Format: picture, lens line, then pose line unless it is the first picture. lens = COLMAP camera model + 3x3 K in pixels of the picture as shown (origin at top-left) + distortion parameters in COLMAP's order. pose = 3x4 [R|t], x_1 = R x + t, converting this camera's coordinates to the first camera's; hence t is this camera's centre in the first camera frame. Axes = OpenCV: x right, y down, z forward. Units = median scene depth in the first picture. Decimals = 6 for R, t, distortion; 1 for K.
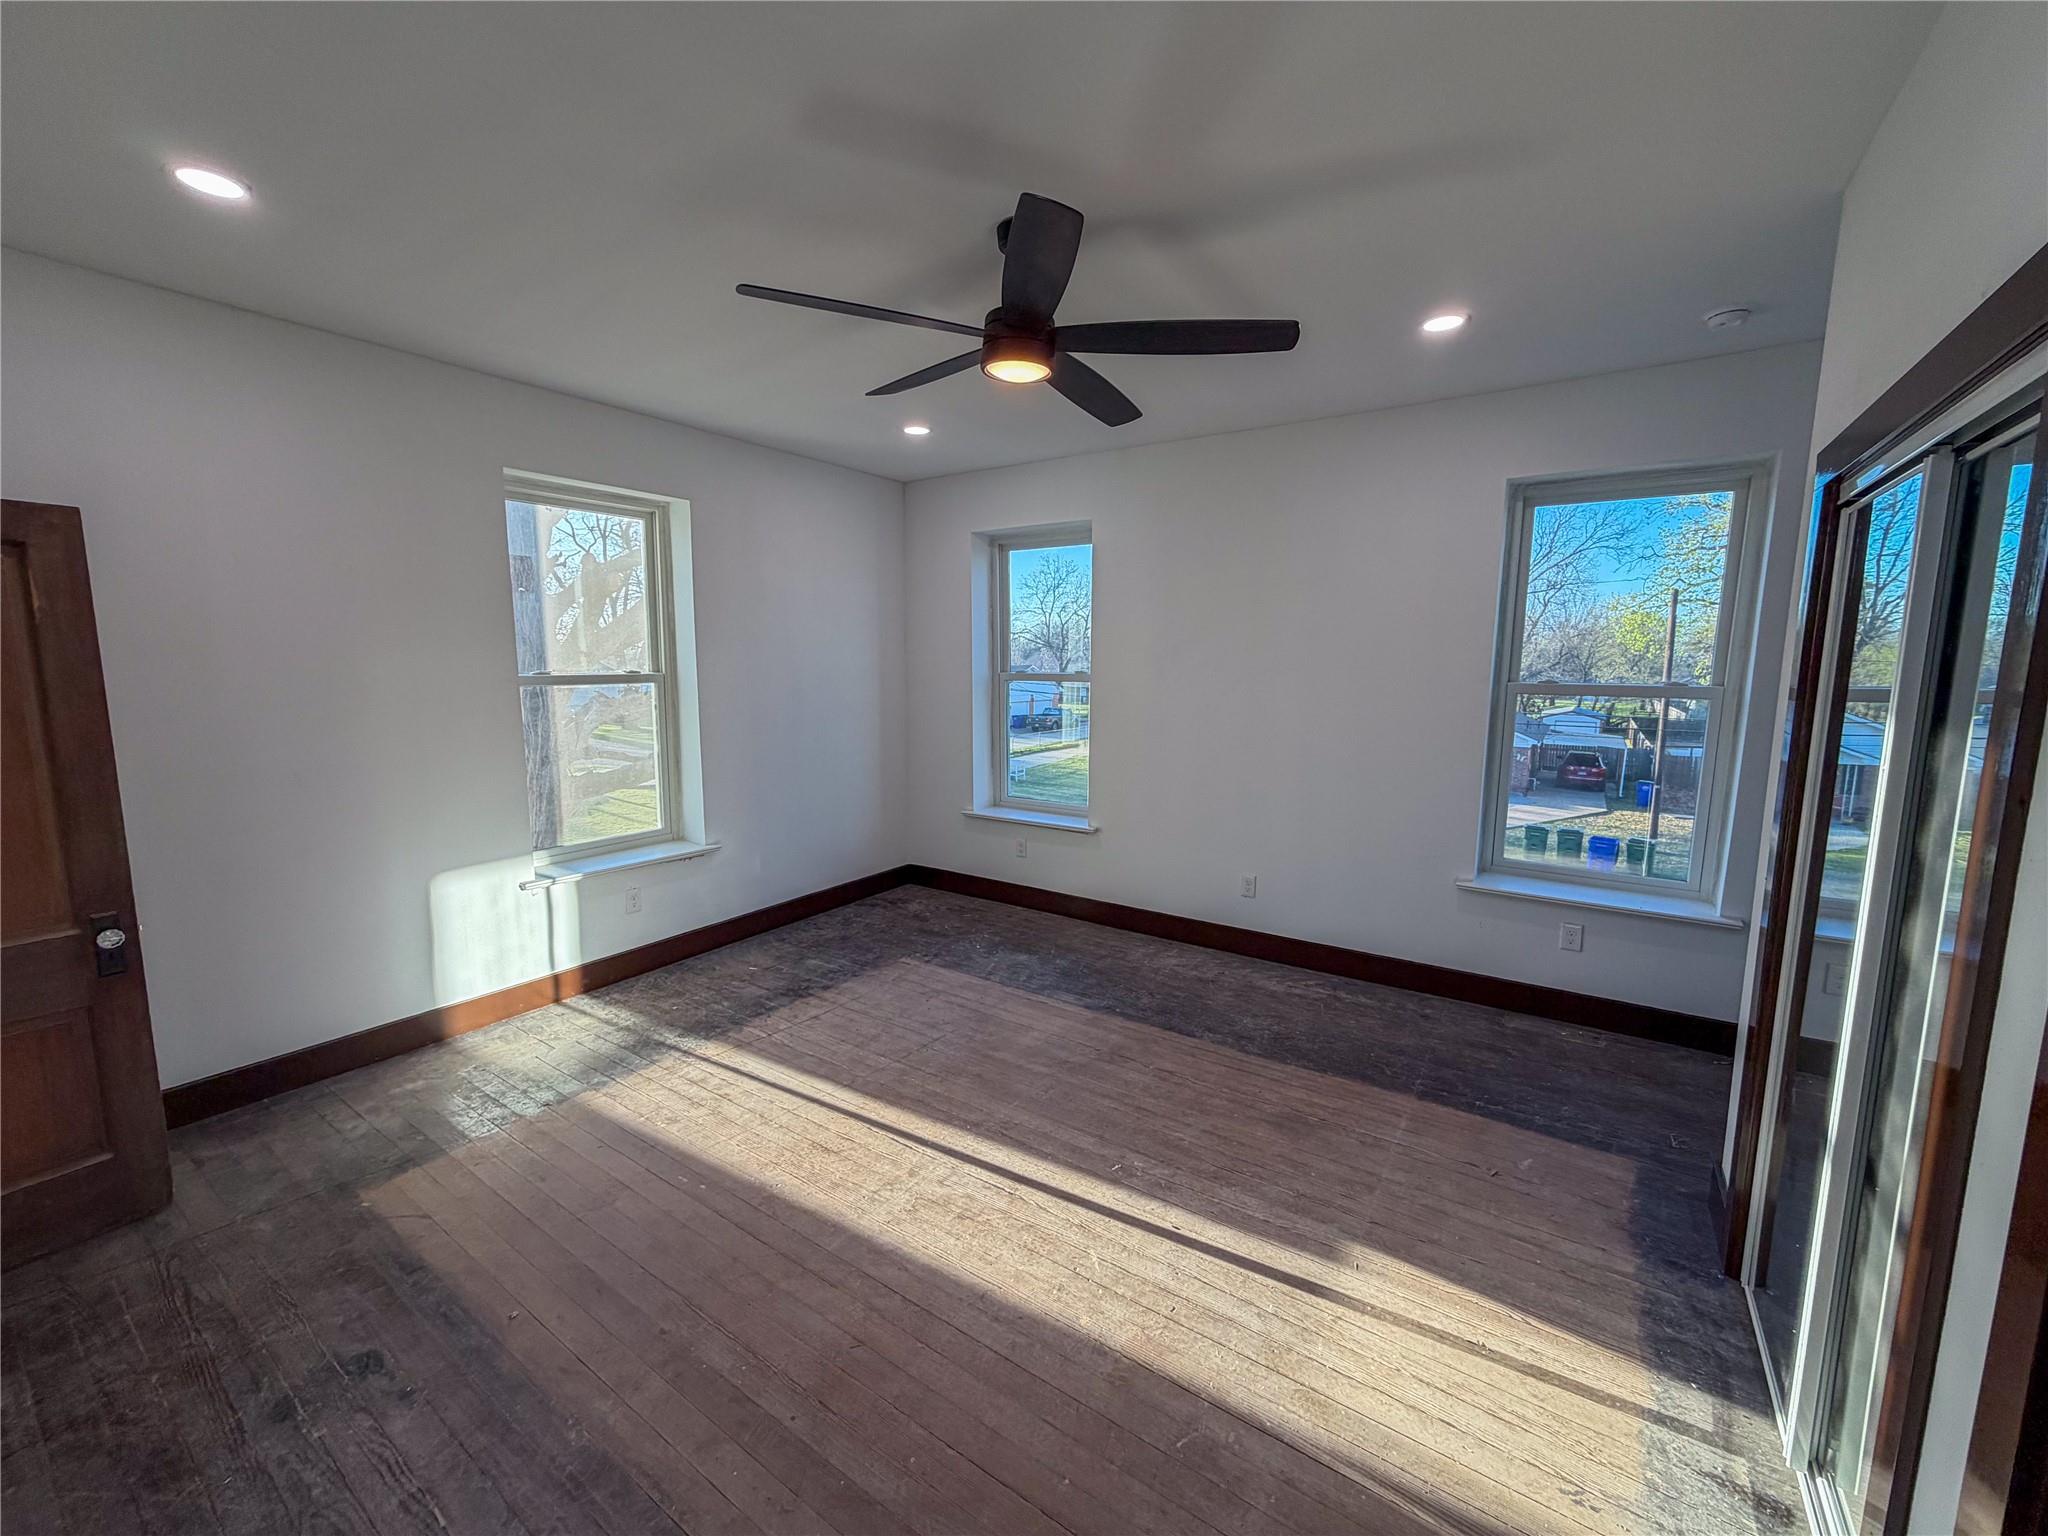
lens RADIAL K [[815.6, 0, 1017.0], [0, 815.6, 765.7], [0, 0, 1]] dist [-0.000705, 0.000232]
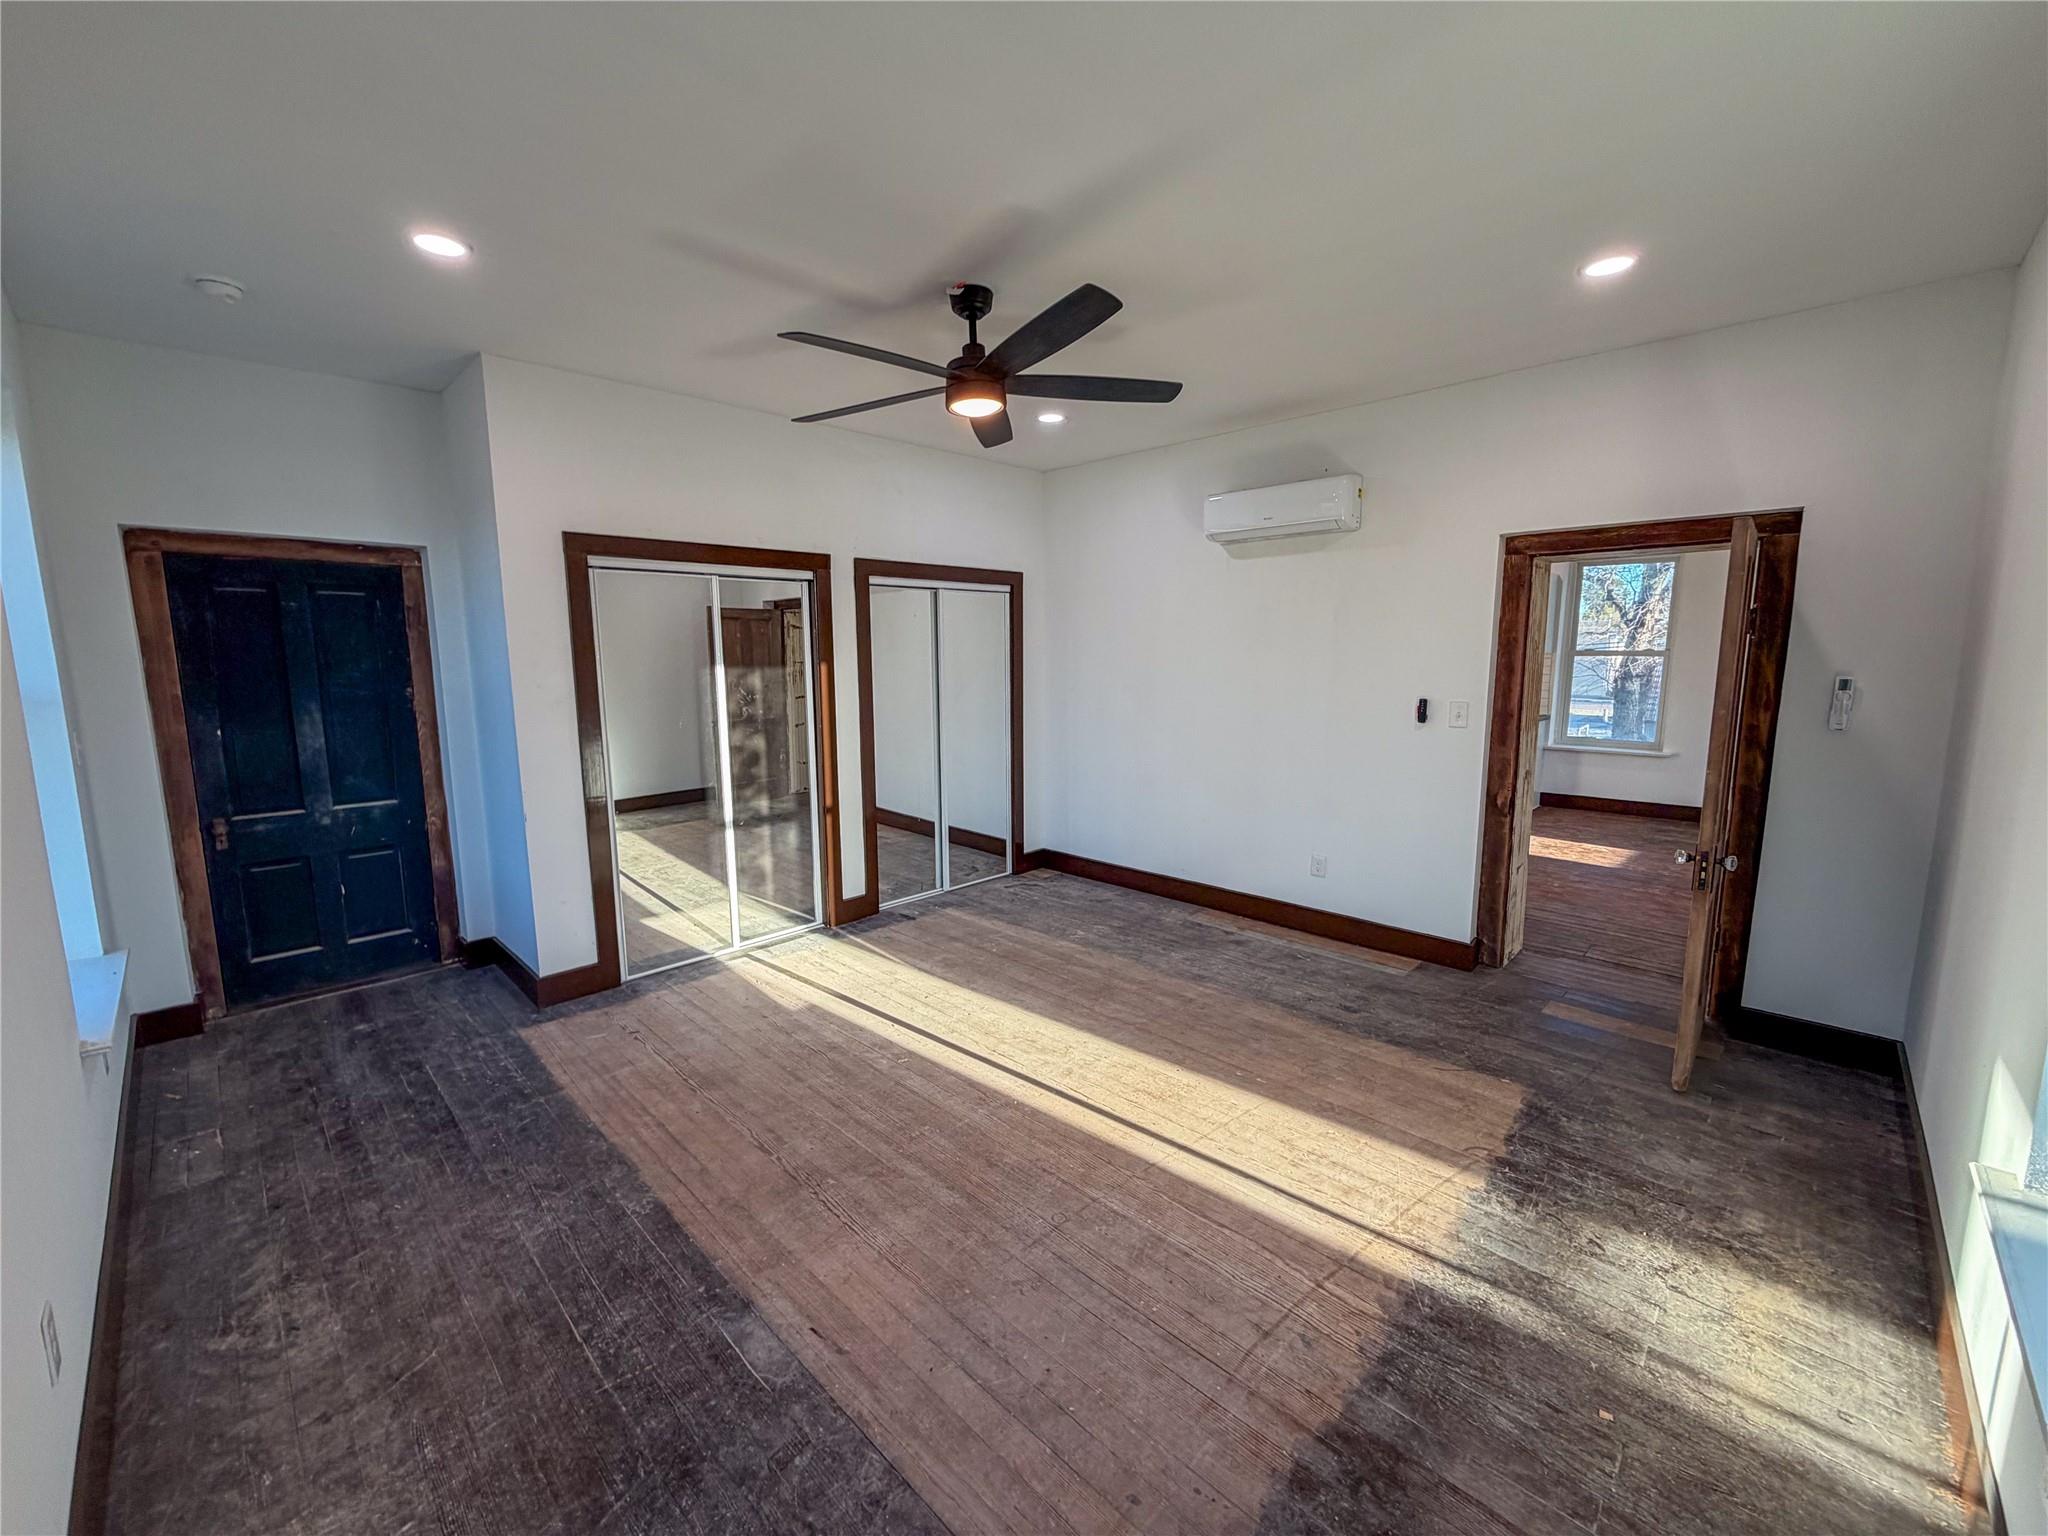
lens RADIAL K [[815.6, 0, 1017.6], [0, 815.6, 768.3], [0, 0, 1]] dist [-0.000705, 0.000232]
pose [[-0.985412, -0.022218, 0.168727, -0.171795], [0.024633, 0.962380, 0.270590, -0.180797], [-0.168391, 0.270799, -0.947794, 1.420387]]
